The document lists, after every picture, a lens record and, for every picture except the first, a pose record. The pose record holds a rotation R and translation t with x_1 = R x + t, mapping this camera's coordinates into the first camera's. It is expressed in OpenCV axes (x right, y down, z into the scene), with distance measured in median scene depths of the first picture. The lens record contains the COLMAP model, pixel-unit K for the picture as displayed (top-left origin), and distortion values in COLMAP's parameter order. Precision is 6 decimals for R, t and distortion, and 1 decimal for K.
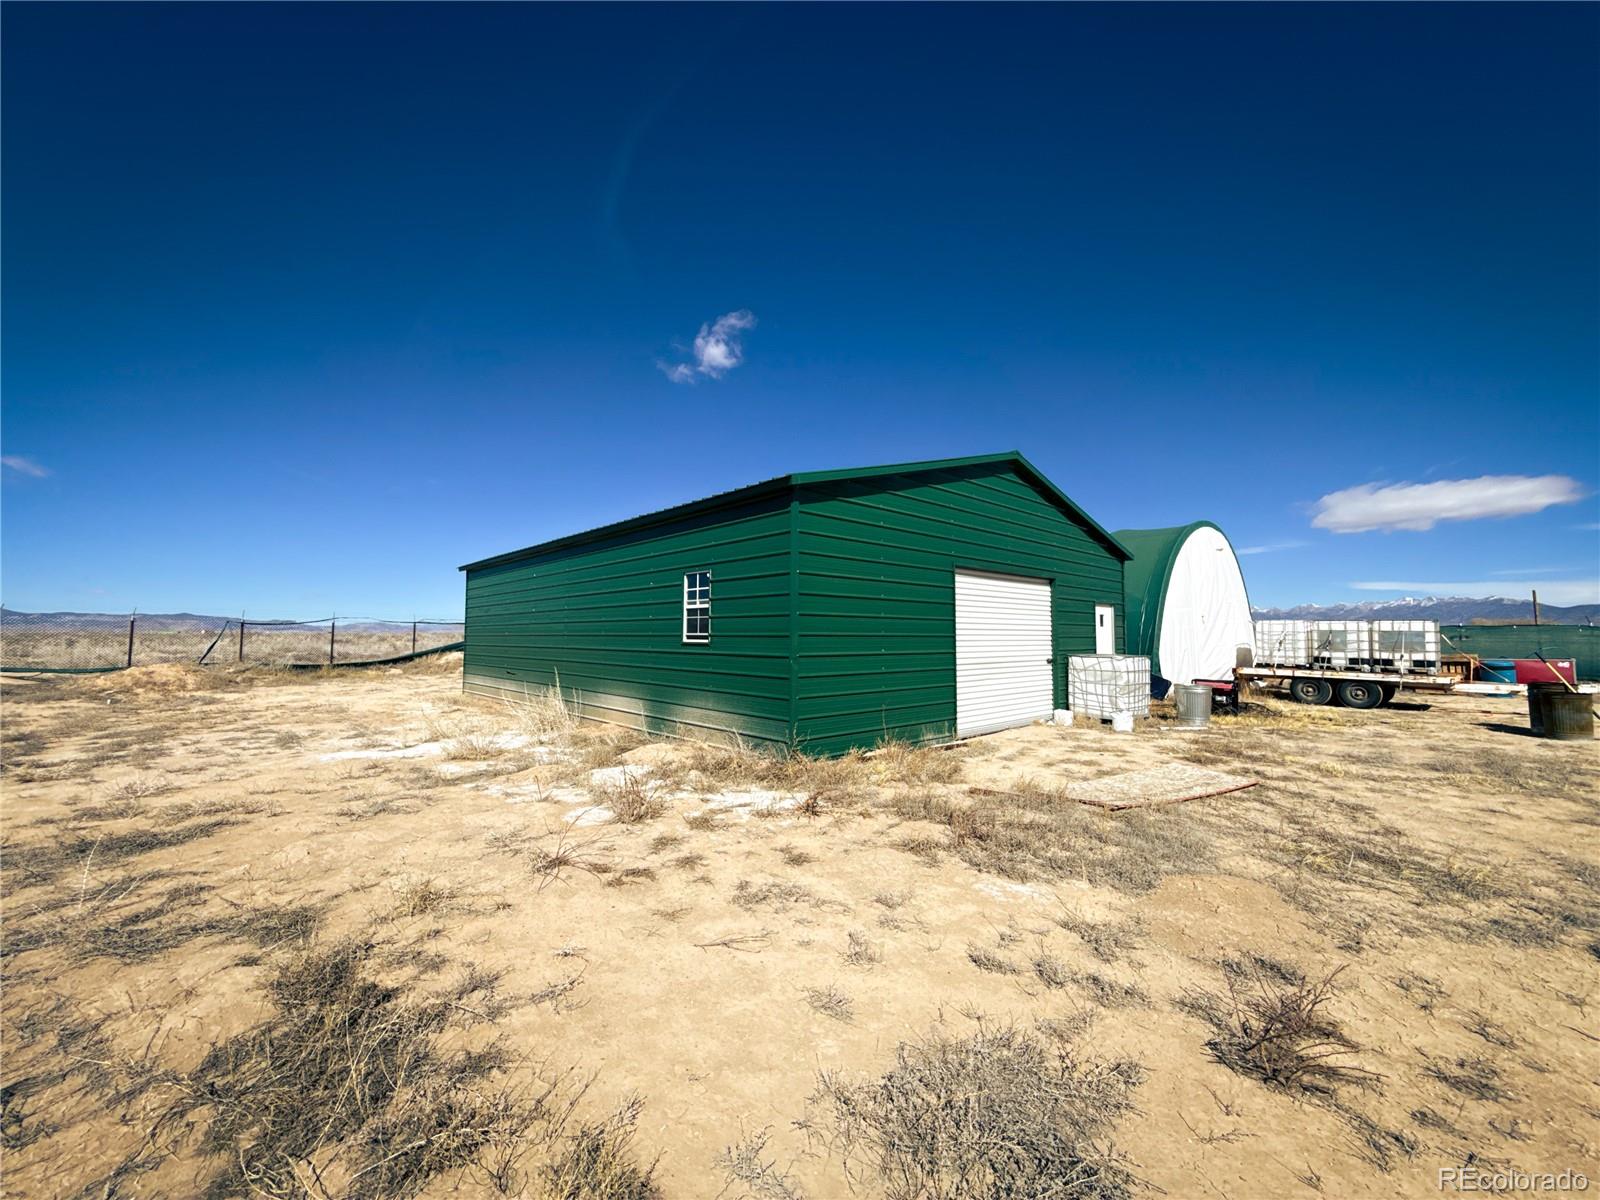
lens RADIAL K [[635.5, 0, 799.5], [0, 635.5, 583.7], [0, 0, 1]] dist [0.003451, 0.000223]
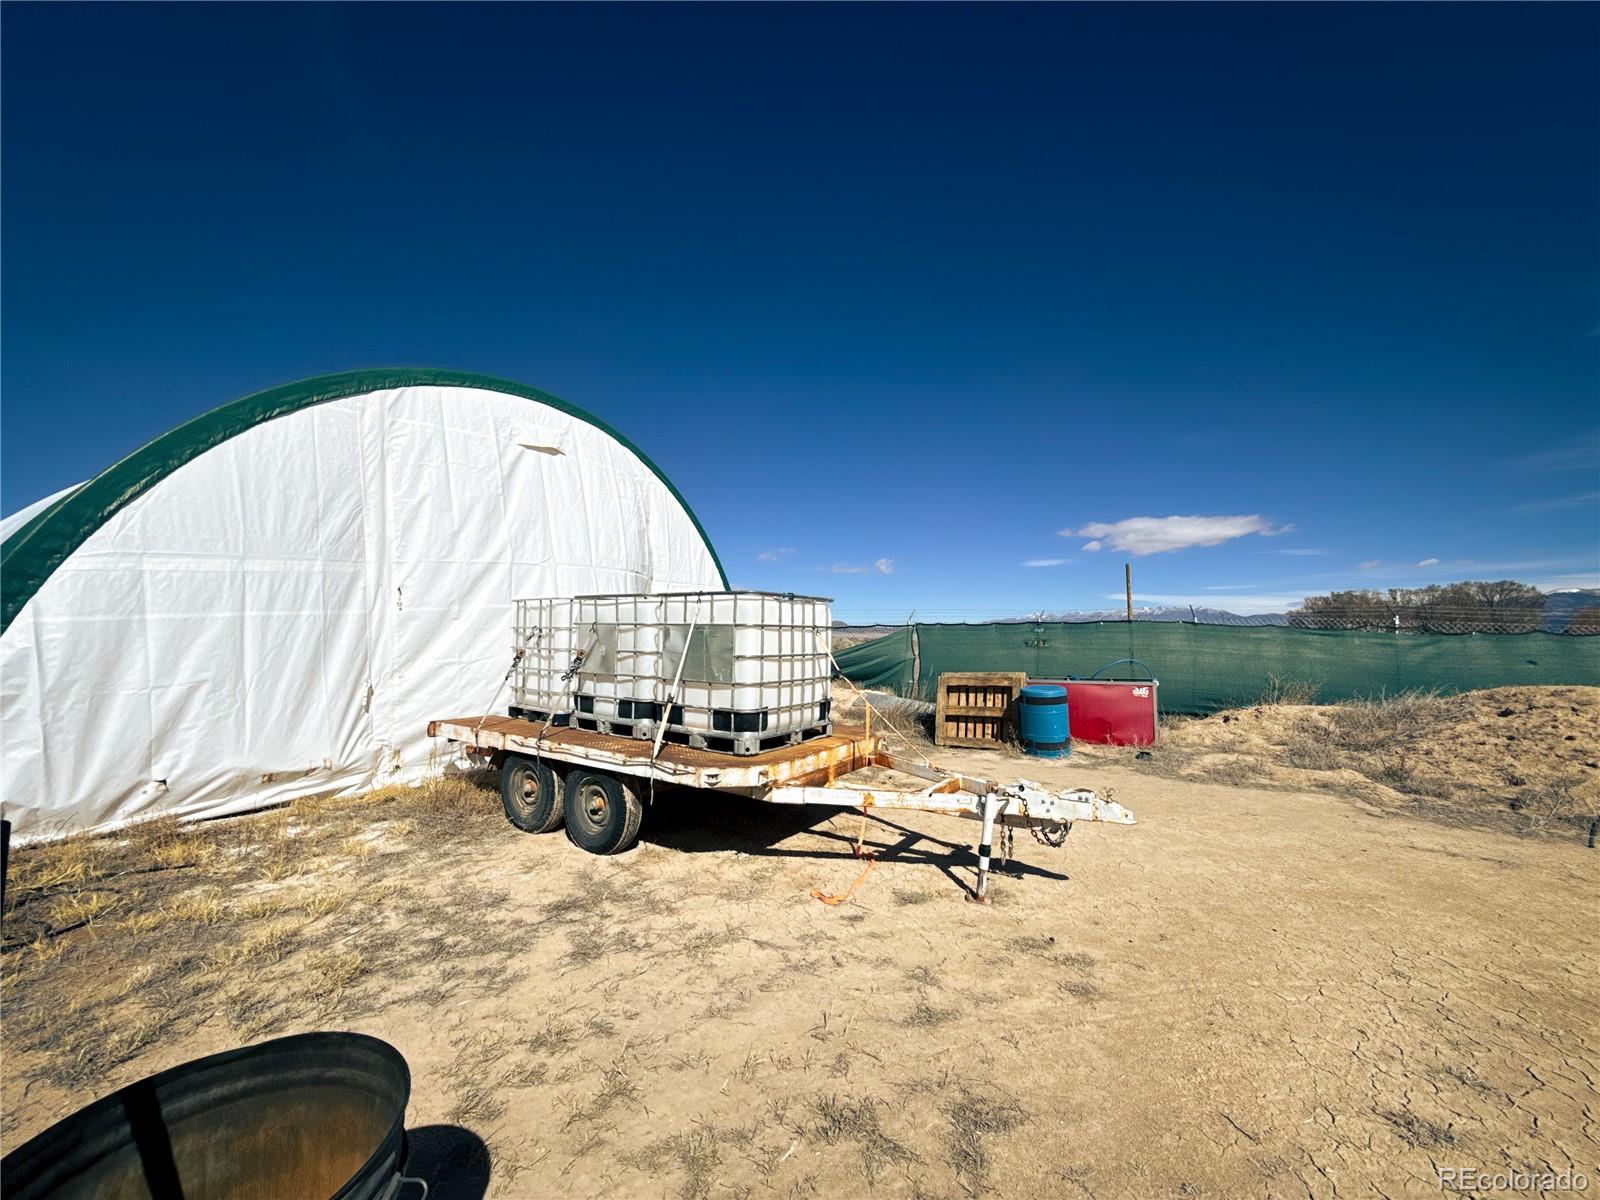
lens RADIAL K [[635.5, 0, 799.5], [0, 635.5, 583.7], [0, 0, 1]] dist [0.003451, 0.000223]
pose [[0.965421, 0.024487, 0.259542, 0.866826], [-0.024076, 0.999699, -0.004766, 0.049924], [-0.259580, -0.001648, 0.965720, 0.621474]]
